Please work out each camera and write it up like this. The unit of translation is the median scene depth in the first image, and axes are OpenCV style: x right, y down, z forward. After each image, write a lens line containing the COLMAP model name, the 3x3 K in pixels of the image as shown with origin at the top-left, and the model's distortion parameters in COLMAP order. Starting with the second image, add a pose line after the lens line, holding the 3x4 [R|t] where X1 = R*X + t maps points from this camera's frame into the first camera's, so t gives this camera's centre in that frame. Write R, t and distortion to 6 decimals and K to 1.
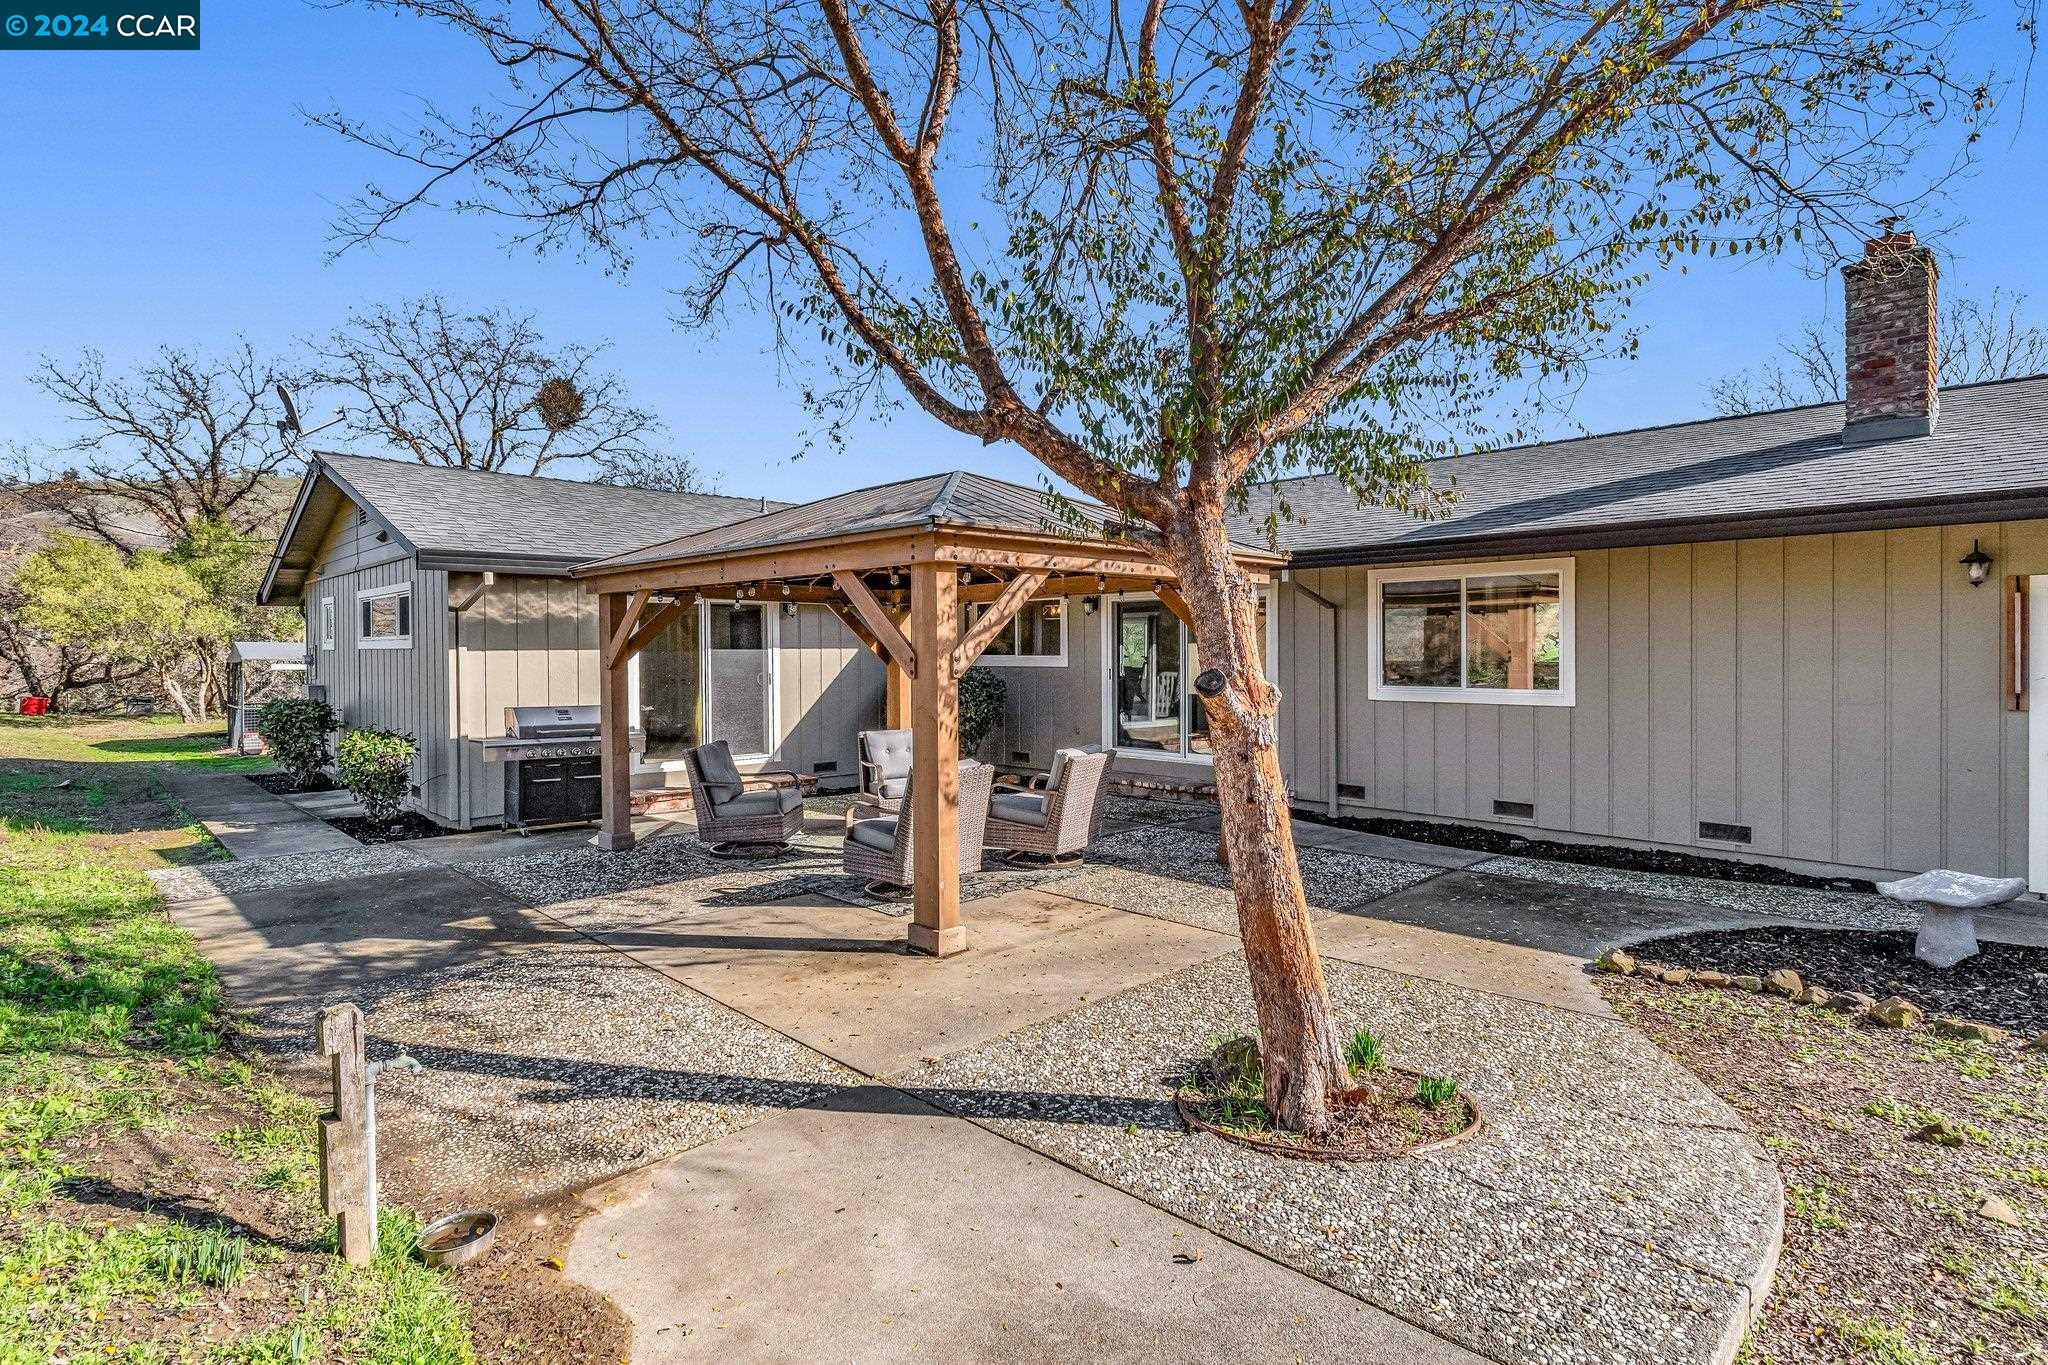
lens RADIAL K [[1033.0, 0, 1023.3], [0, 1033.0, 663.6], [0, 0, 1]] dist [-0.000167, -0.000096]
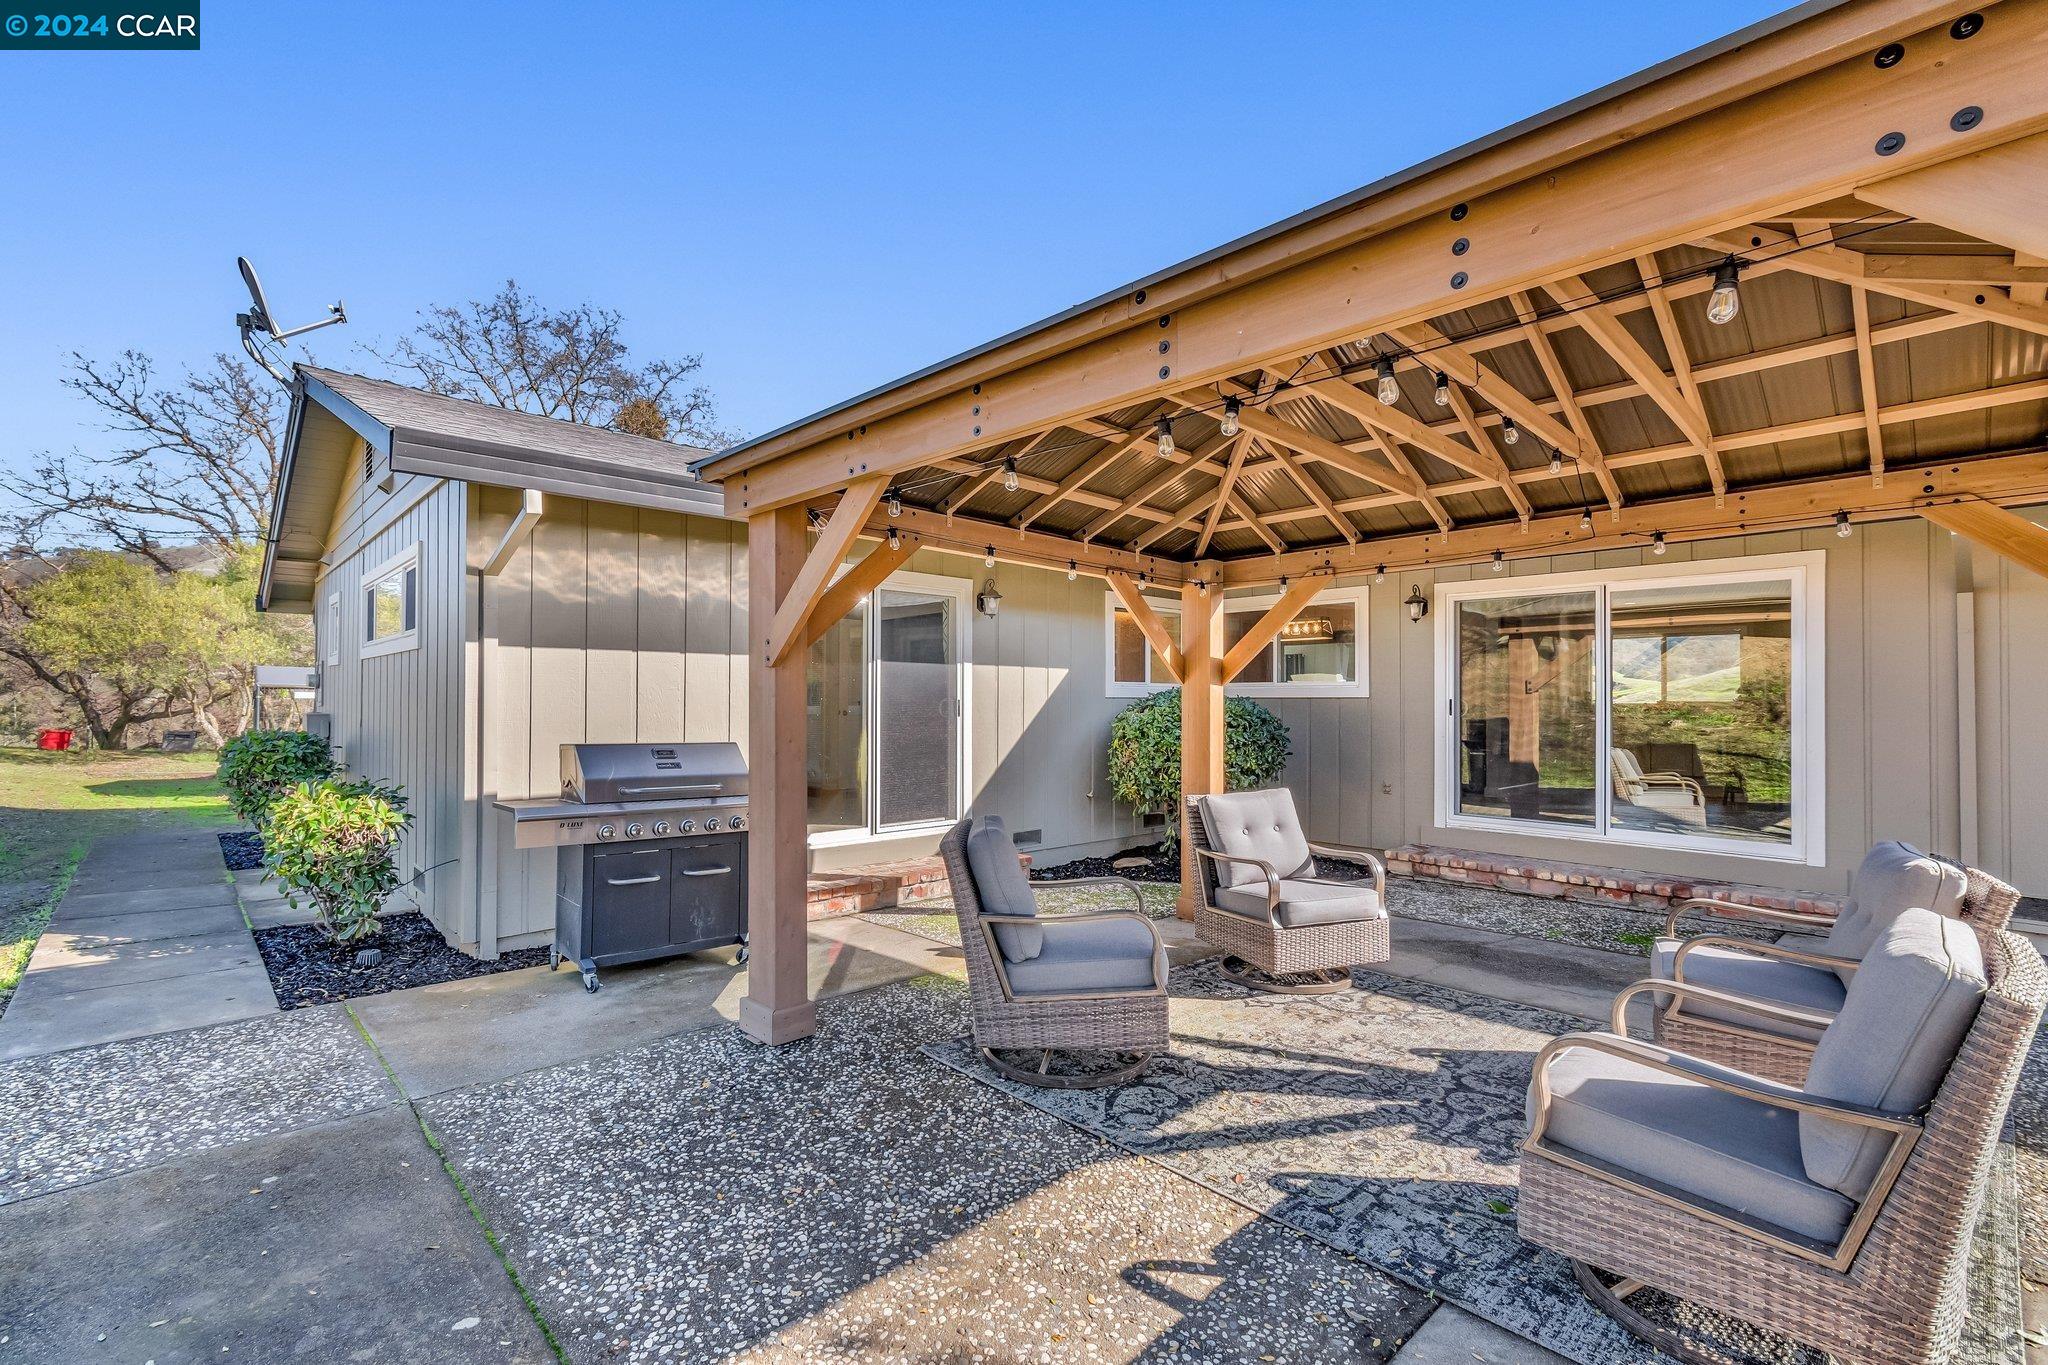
lens RADIAL K [[893.9, 0, 1023.8], [0, 893.9, 698.8], [0, 0, 1]] dist [0.001482, 0.000097]
pose [[0.999916, 0.010859, -0.007057, -0.197995], [-0.010989, 0.999765, -0.018664, 0.019255], [0.006853, 0.018740, 0.999801, 0.412924]]
